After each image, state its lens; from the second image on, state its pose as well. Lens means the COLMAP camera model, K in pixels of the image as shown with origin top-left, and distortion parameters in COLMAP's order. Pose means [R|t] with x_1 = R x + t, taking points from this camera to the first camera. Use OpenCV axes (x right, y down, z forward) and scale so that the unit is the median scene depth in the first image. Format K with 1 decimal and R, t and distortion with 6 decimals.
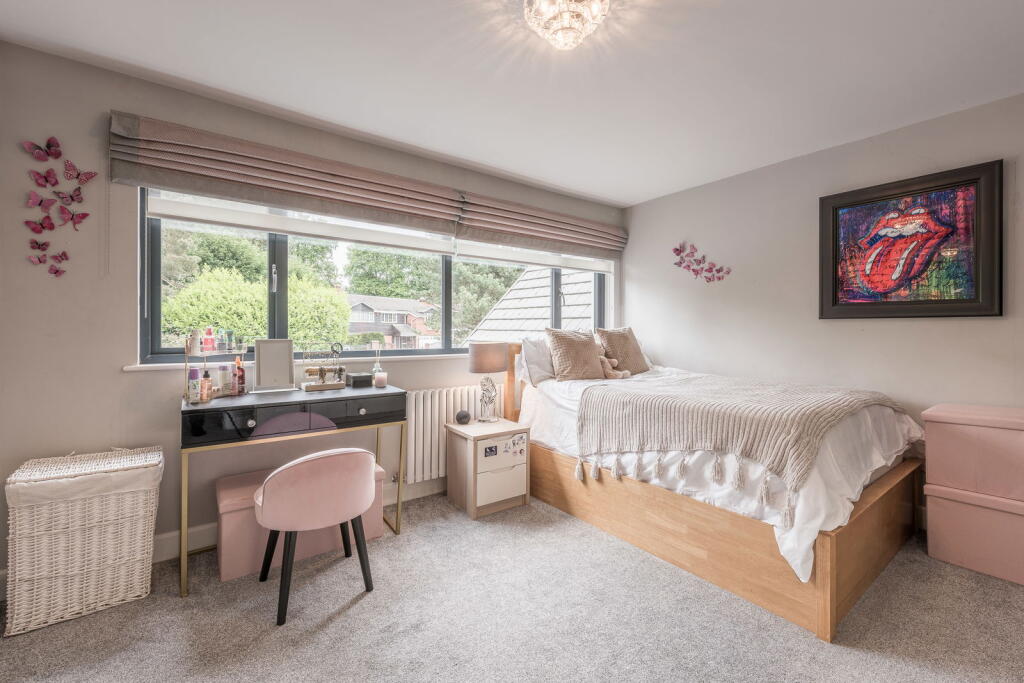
lens RADIAL K [[438.7, 0, 506.6], [0, 438.7, 334.6], [0, 0, 1]] dist [-0.000041, 0.000128]
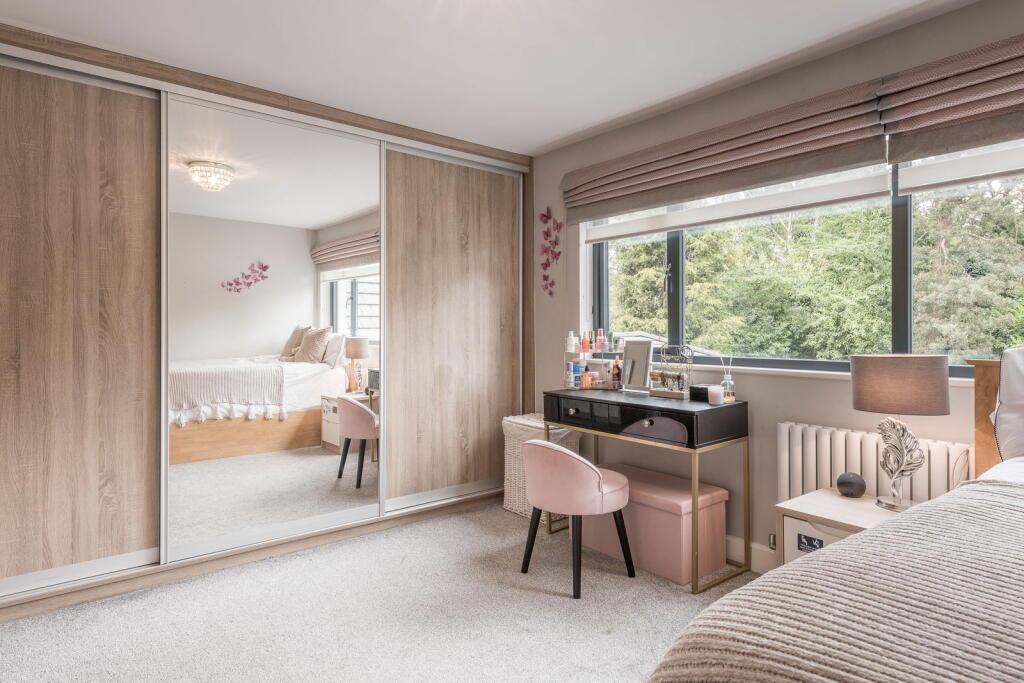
lens RADIAL K [[577.2, 0, 515.5], [0, 577.2, 334.9], [0, 0, 1]] dist [0.005364, 0.001483]
pose [[0.023386, 0.006570, -0.999705, 0.833058], [-0.004613, 0.999968, 0.006464, -0.010325], [0.999716, 0.004460, 0.023416, 0.709166]]
